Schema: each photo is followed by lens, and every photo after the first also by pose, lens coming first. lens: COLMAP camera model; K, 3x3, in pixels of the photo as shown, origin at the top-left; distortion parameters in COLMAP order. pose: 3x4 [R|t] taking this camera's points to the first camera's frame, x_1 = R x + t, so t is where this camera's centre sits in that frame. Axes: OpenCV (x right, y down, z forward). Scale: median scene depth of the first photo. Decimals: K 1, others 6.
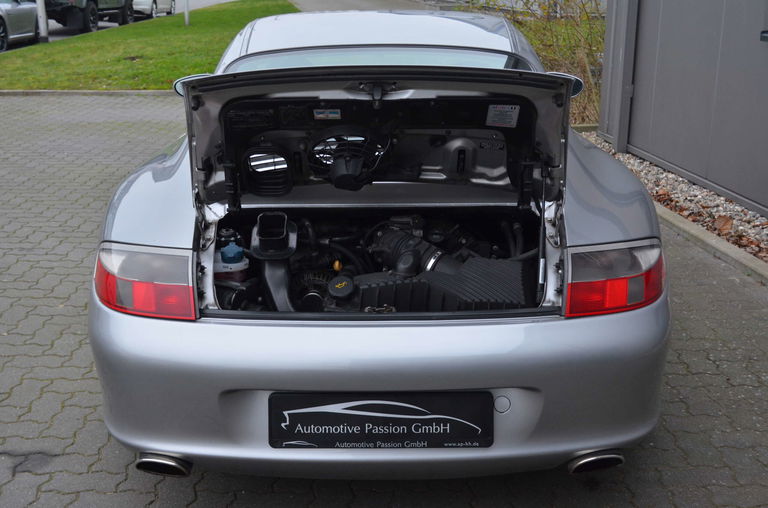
lens RADIAL K [[943.0, 0, 383.7], [0, 943.0, 254.2], [0, 0, 1]] dist [-0.065874, 0.000000]
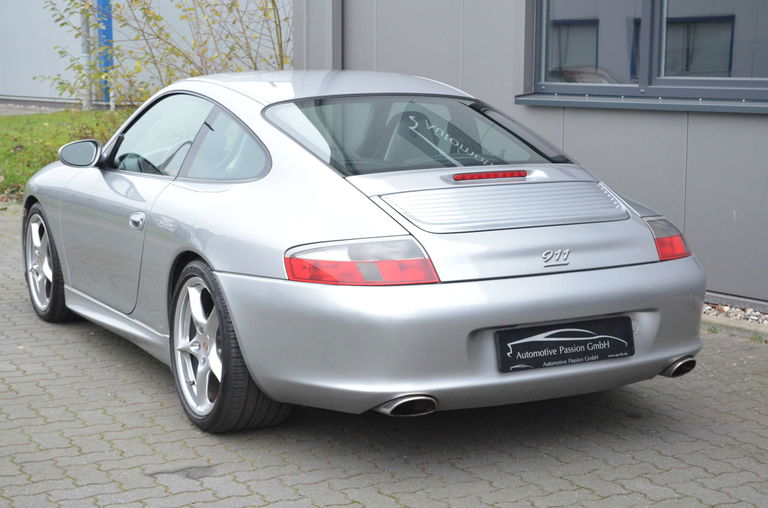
lens RADIAL K [[1328.9, 0, 384.1], [0, 1328.9, 253.9], [0, 0, 1]] dist [-0.016718, 0.000000]
pose [[0.882072, -0.068536, 0.466102, -1.122274], [0.137945, 0.983573, -0.116429, 0.236156], [-0.450466, 0.166995, 0.877036, -0.584354]]
